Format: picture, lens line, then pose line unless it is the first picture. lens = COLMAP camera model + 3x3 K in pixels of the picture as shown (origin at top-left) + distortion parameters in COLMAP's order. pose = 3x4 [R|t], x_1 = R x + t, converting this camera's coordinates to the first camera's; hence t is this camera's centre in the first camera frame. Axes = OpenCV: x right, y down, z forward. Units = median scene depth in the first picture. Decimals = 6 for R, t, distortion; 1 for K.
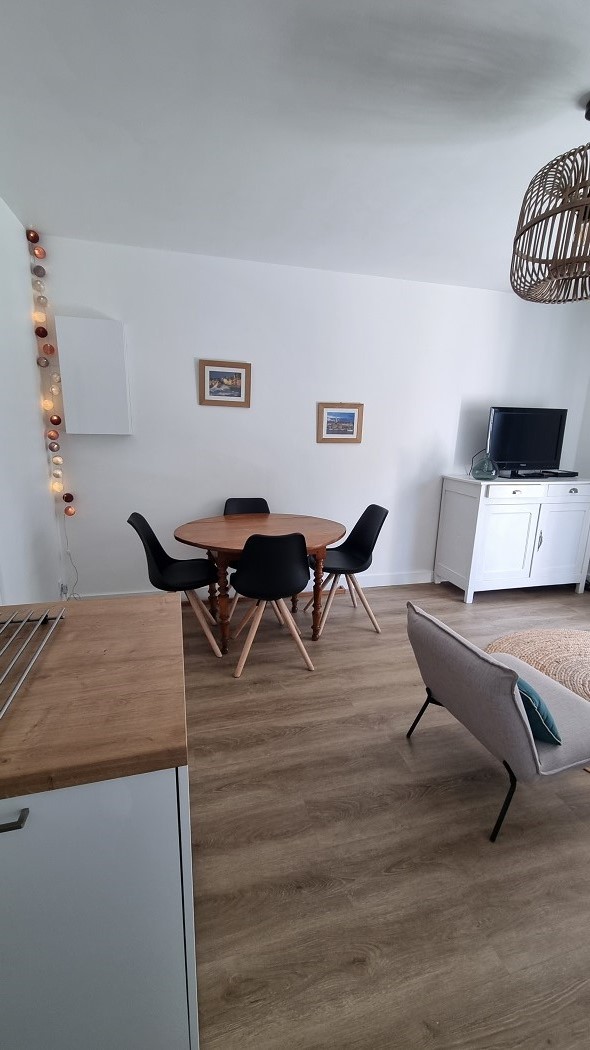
lens RADIAL K [[423.7, 0, 292.0], [0, 423.7, 526.4], [0, 0, 1]] dist [-0.001734, -0.000383]
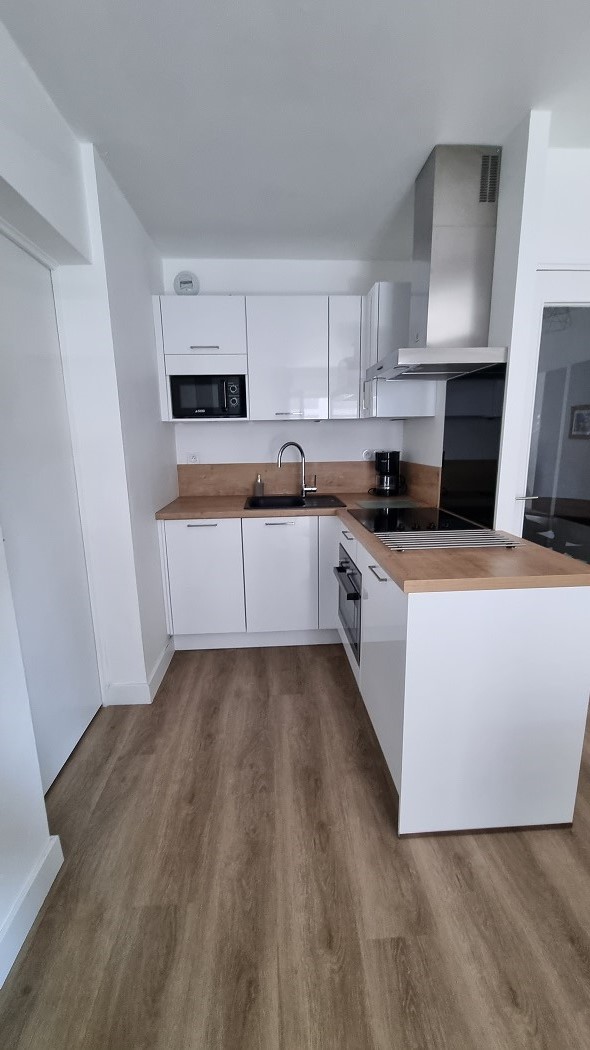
lens RADIAL K [[423.7, 0, 294.6], [0, 423.7, 525.4], [0, 0, 1]] dist [-0.001734, -0.000383]
pose [[-0.201859, 0.178093, -0.963087, 0.961363], [-0.220434, 0.949839, 0.221846, -0.012826], [0.954286, 0.257078, -0.152476, 0.451901]]
